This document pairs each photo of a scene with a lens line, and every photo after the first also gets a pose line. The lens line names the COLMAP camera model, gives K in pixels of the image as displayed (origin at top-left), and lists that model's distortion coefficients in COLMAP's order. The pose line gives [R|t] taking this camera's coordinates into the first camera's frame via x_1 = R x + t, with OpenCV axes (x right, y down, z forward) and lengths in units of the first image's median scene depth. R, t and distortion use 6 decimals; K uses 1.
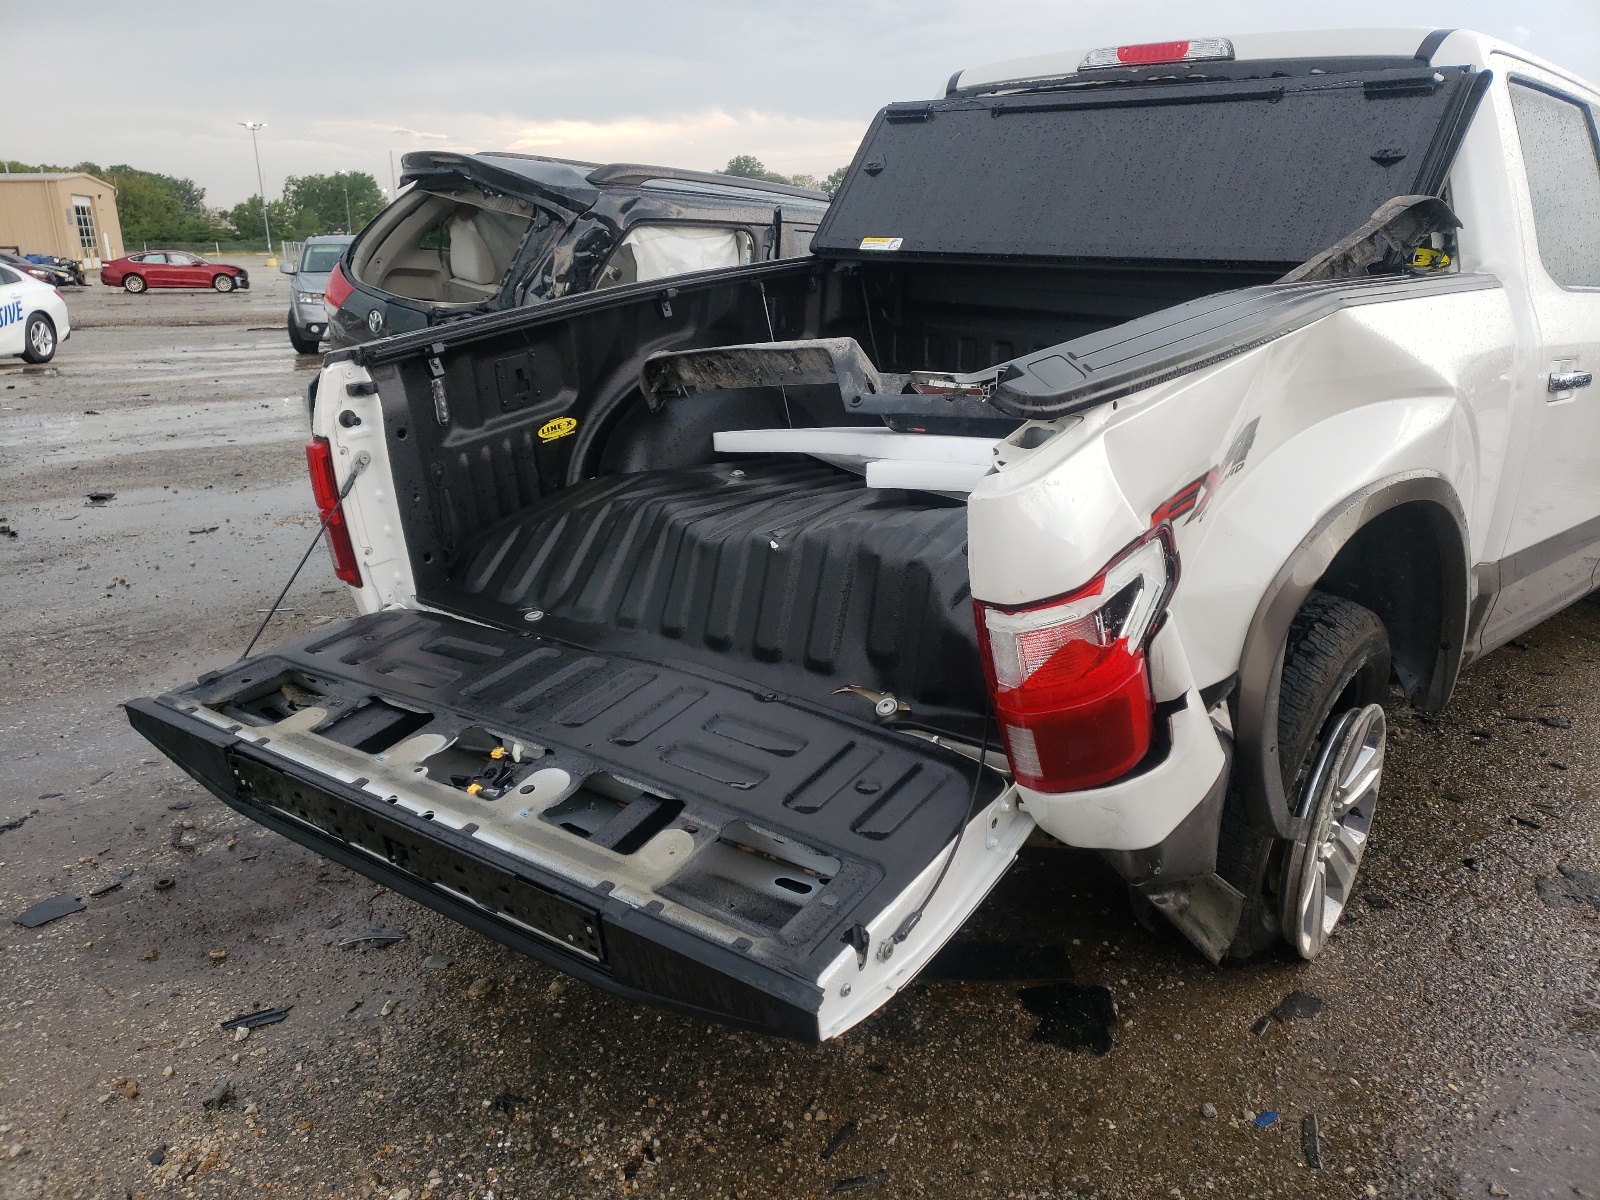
lens RADIAL K [[1213.2, 0, 800.9], [0, 1213.2, 603.4], [0, 0, 1]] dist [0.027321, 0.001091]
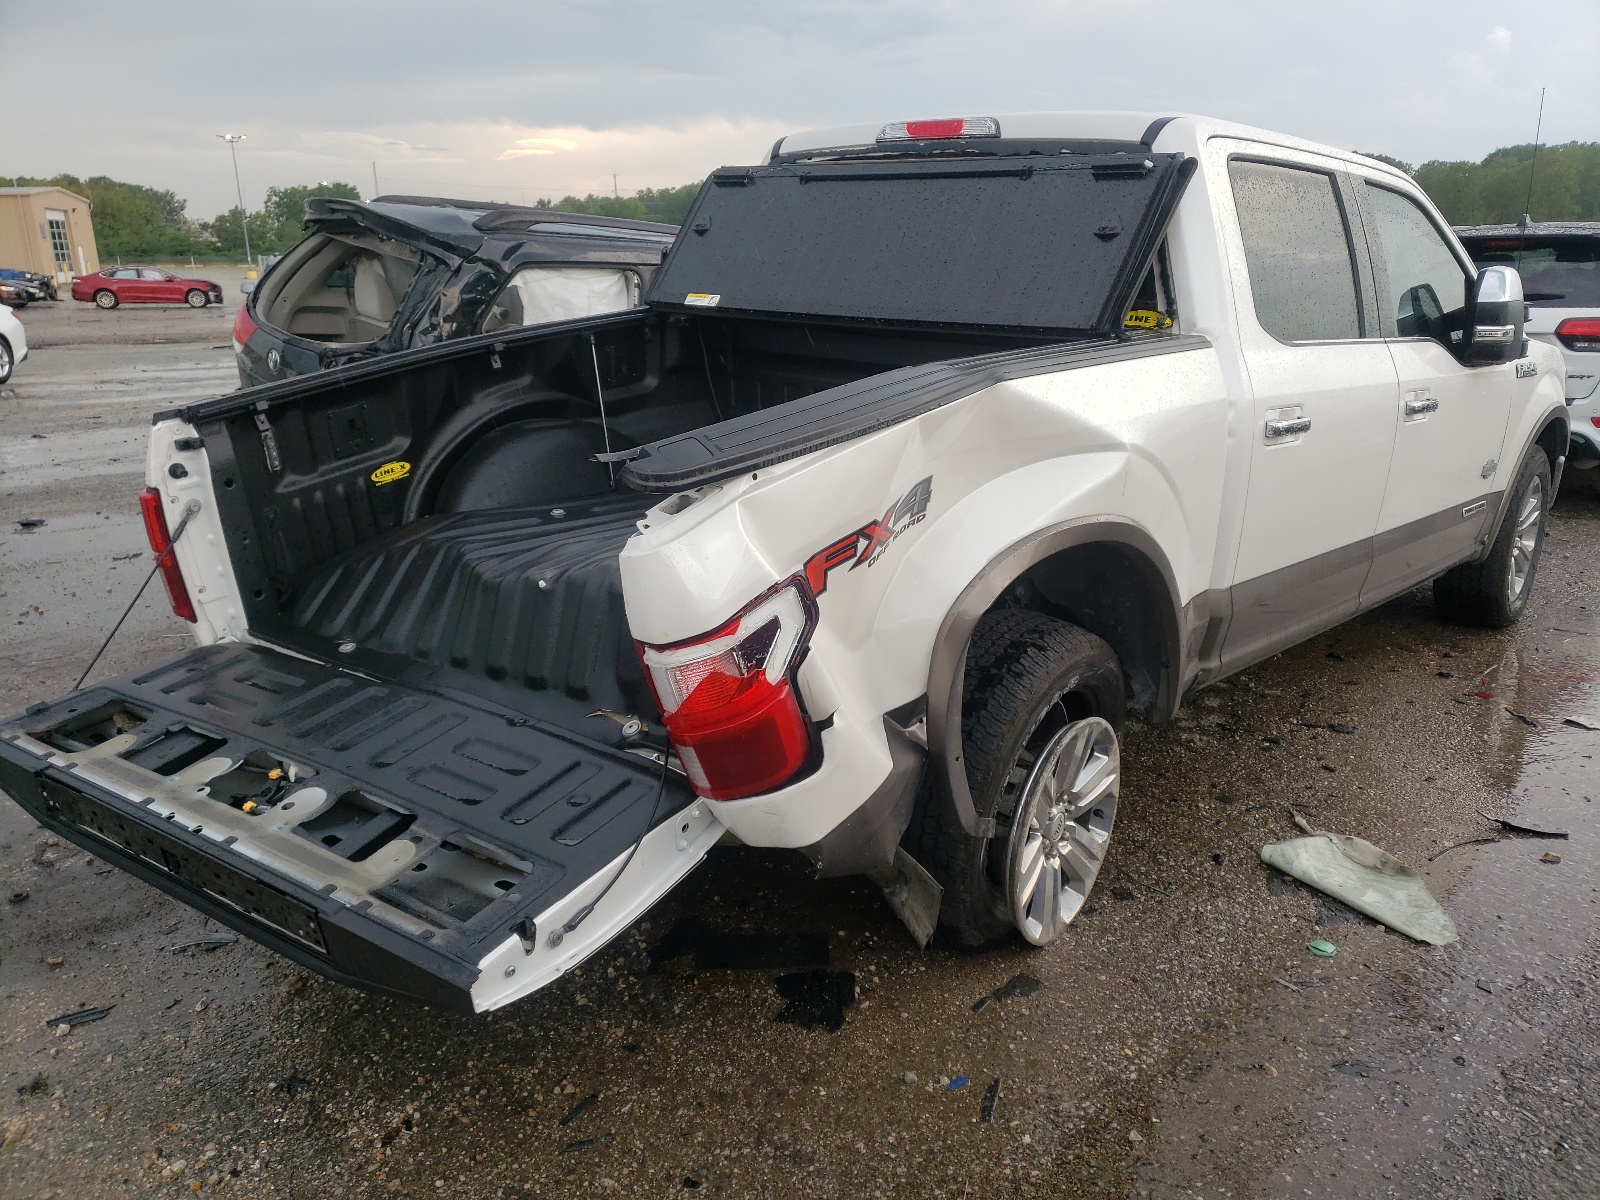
lens RADIAL K [[1206.8, 0, 800.0], [0, 1206.8, 600.0], [0, 0, 1]] dist [0.026394, 0.013903]
pose [[0.999797, -0.010463, 0.017201, 0.183322], [0.010640, 0.999891, -0.010214, -0.018261], [-0.017092, 0.010395, 0.999800, -0.117514]]
